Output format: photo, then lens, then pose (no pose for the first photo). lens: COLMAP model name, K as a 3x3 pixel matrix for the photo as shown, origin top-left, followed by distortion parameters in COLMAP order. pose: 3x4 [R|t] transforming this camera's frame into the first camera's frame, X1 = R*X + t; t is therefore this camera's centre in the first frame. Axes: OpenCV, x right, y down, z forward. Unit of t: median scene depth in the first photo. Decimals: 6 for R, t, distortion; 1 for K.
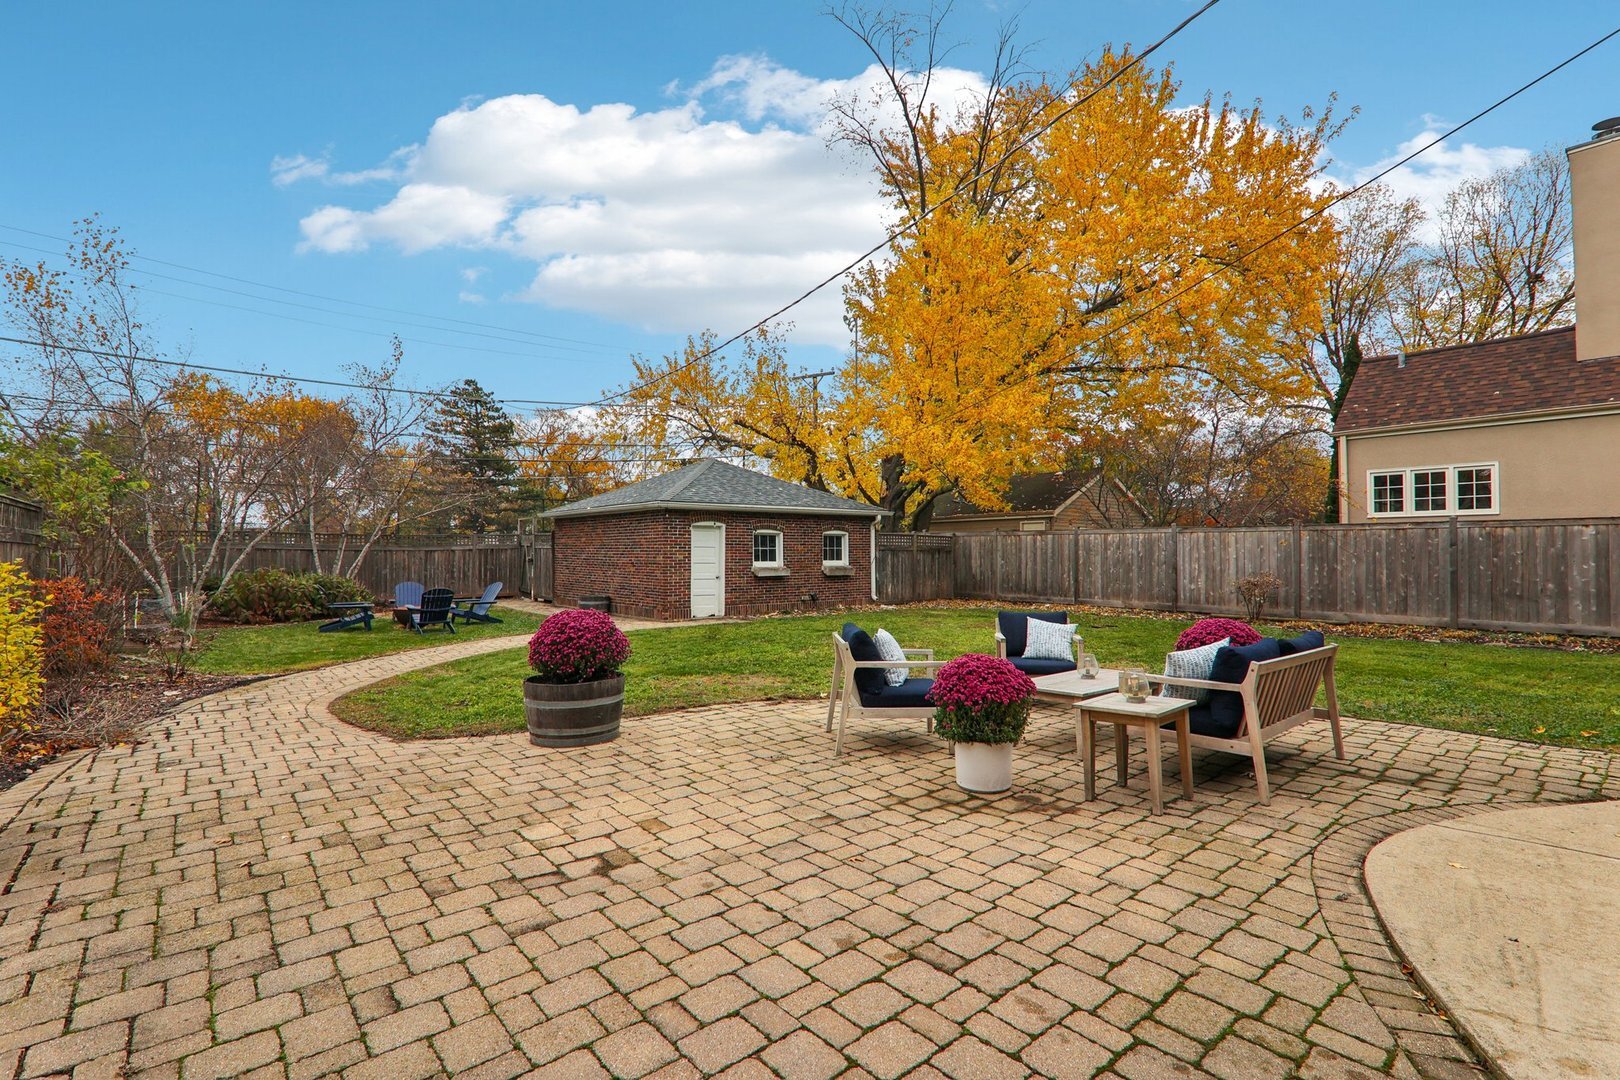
lens RADIAL K [[749.7, 0, 800.1], [0, 749.7, 552.9], [0, 0, 1]] dist [-0.009910, 0.000012]
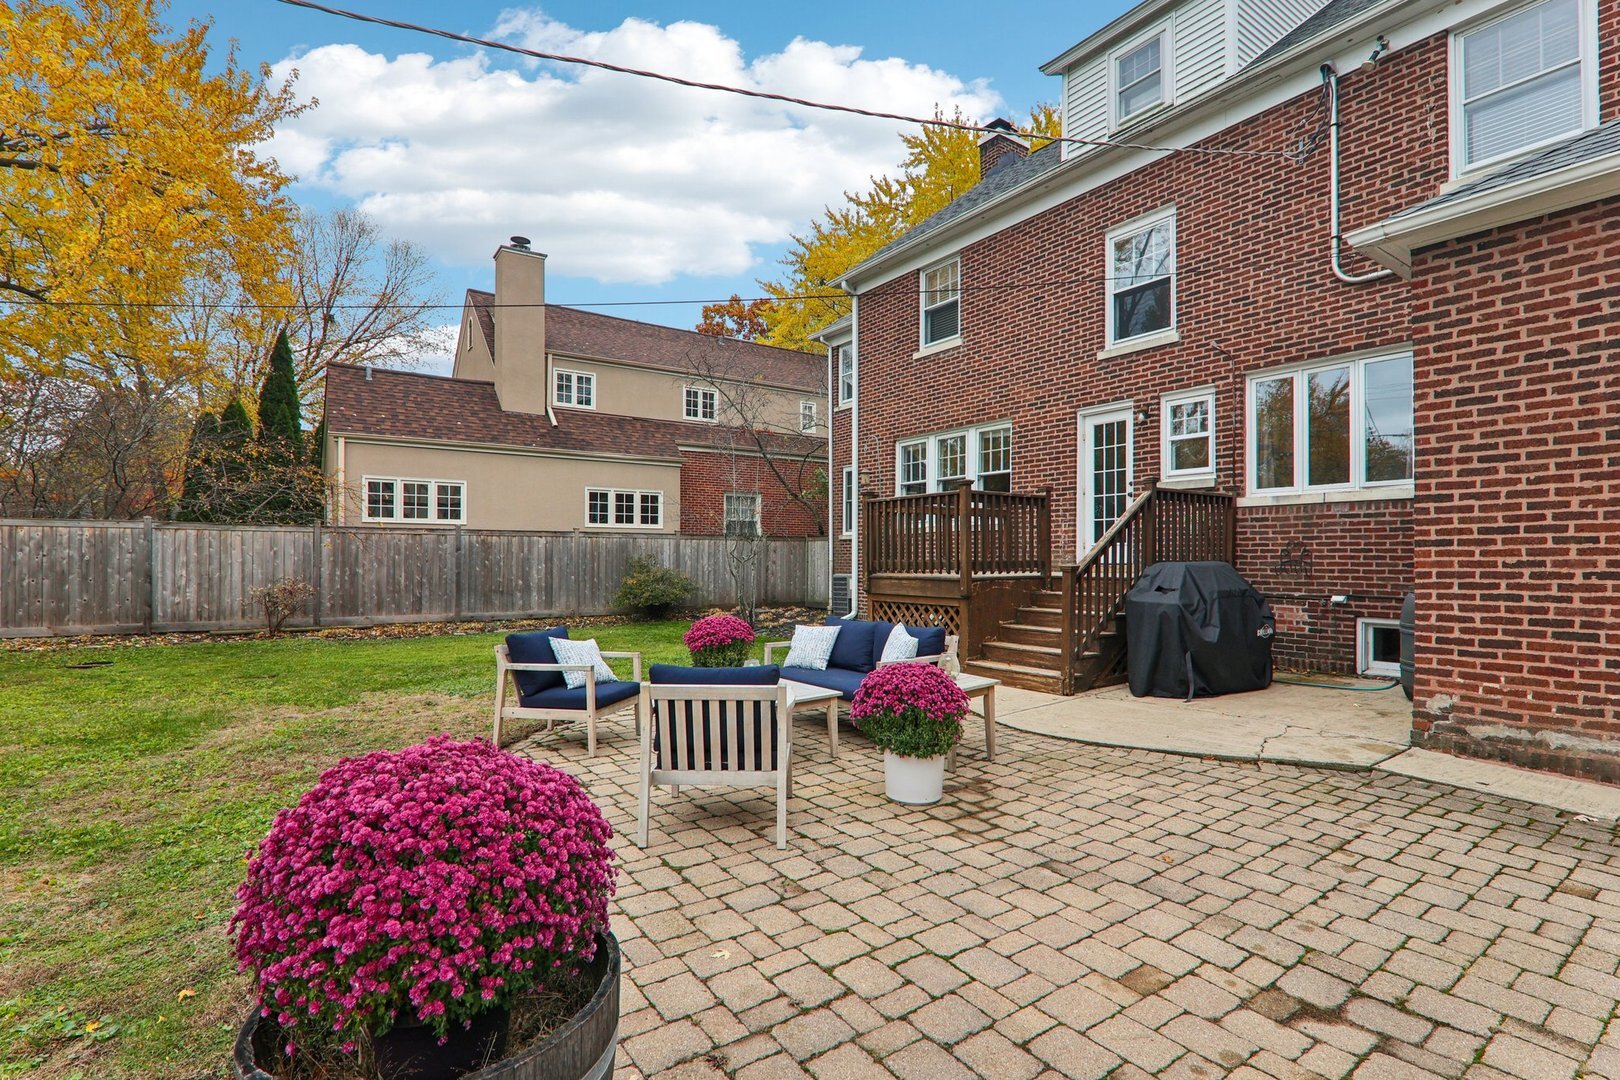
lens RADIAL K [[749.7, 0, 821.0], [0, 749.7, 566.2], [0, 0, 1]] dist [-0.009910, 0.000012]
pose [[0.065407, -0.009802, 0.997811, -0.398442], [-0.003482, 0.999943, 0.010051, 0.001362], [-0.997853, -0.004132, 0.065369, 0.579824]]
